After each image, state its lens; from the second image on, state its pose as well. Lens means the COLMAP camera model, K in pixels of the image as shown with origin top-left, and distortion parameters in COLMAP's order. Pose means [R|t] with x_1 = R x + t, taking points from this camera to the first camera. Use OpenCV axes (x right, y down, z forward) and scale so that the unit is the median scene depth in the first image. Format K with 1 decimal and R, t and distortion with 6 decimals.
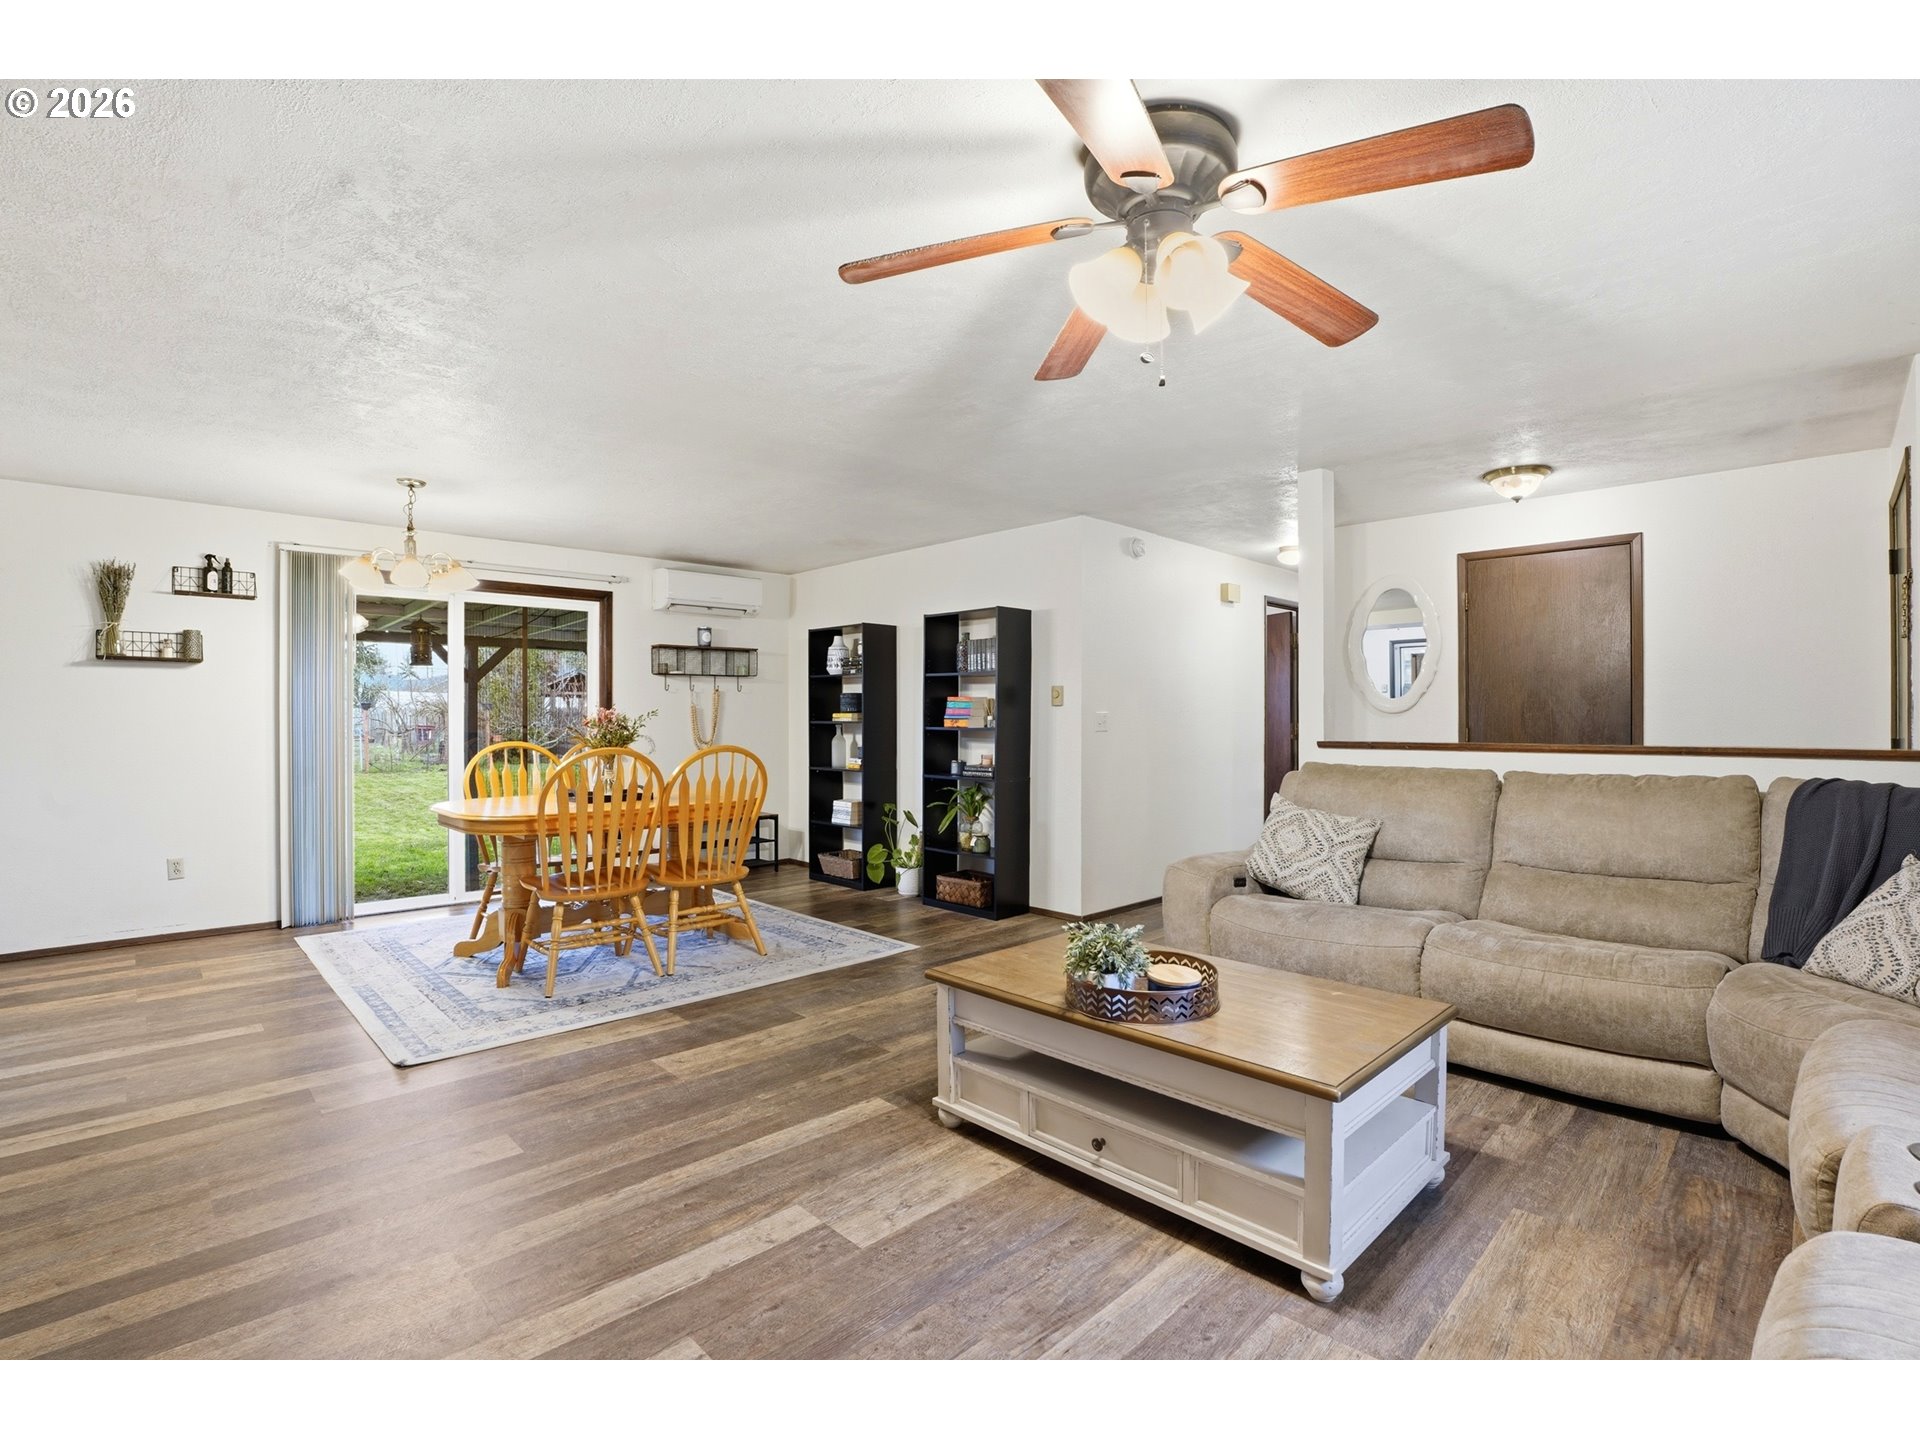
lens RADIAL K [[909.1, 0, 966.5], [0, 909.1, 712.8], [0, 0, 1]] dist [-0.040469, 0.000517]
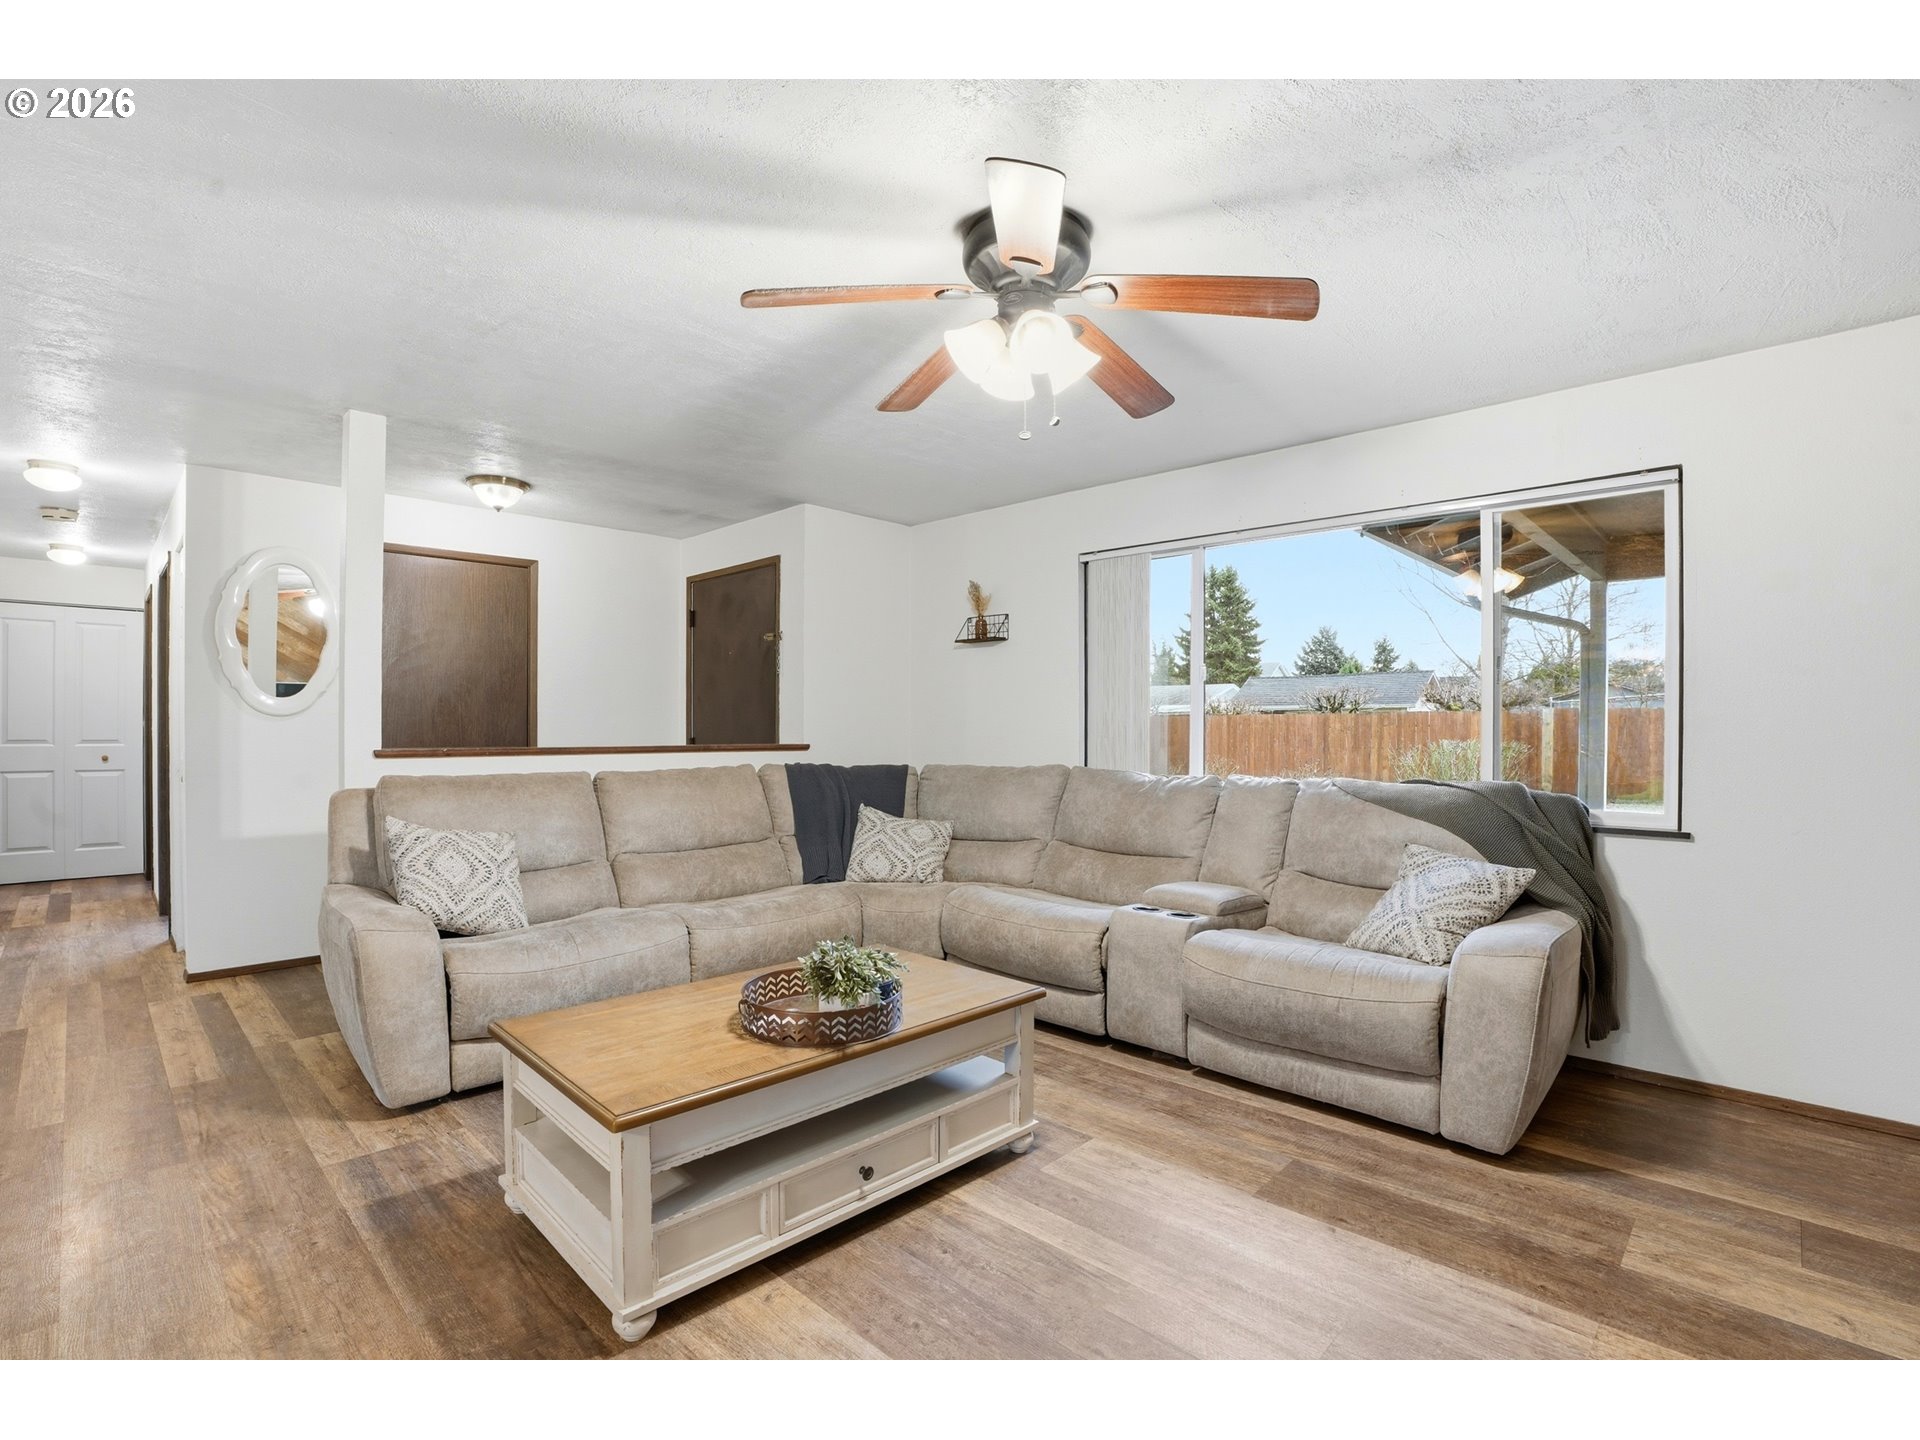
lens RADIAL K [[910.0, 0, 972.7], [0, 910.0, 721.7], [0, 0, 1]] dist [-0.070006, 0.020386]
pose [[-0.032579, 0.006411, 0.999449, -0.532271], [-0.009237, 0.999935, -0.006715, 0.008025], [-0.999426, -0.009451, -0.032518, 0.617848]]
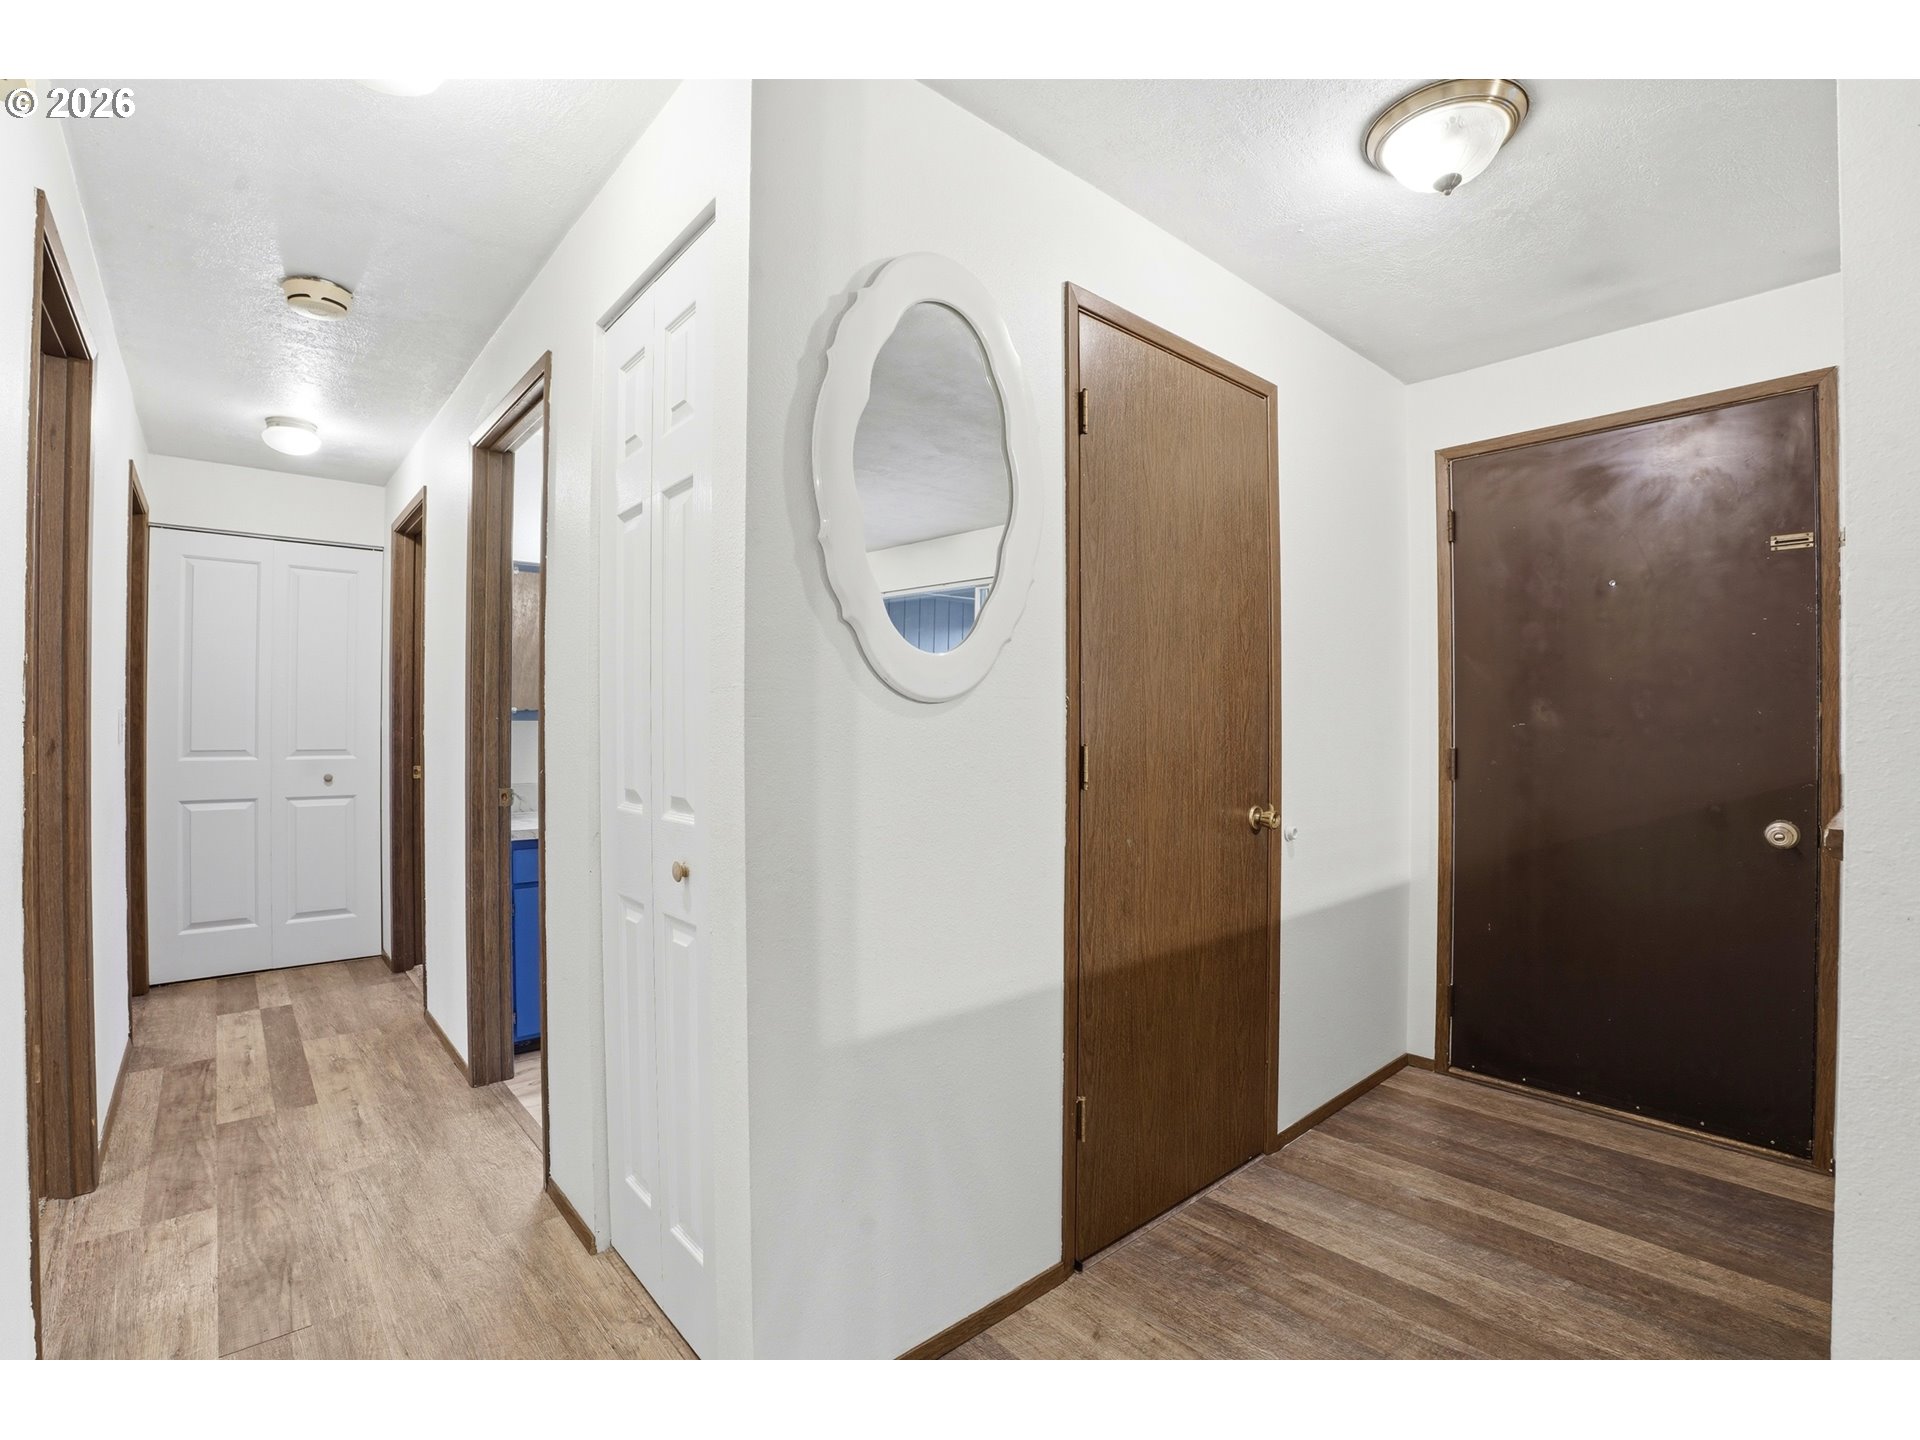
lens RADIAL K [[889.1, 0, 964.3], [0, 889.1, 710.4], [0, 0, 1]] dist [-0.071802, 0.017557]
pose [[0.046703, 0.015539, 0.998788, 0.283305], [-0.008091, 0.999852, -0.015177, 0.009829], [-0.998876, -0.007372, 0.046822, 1.529013]]
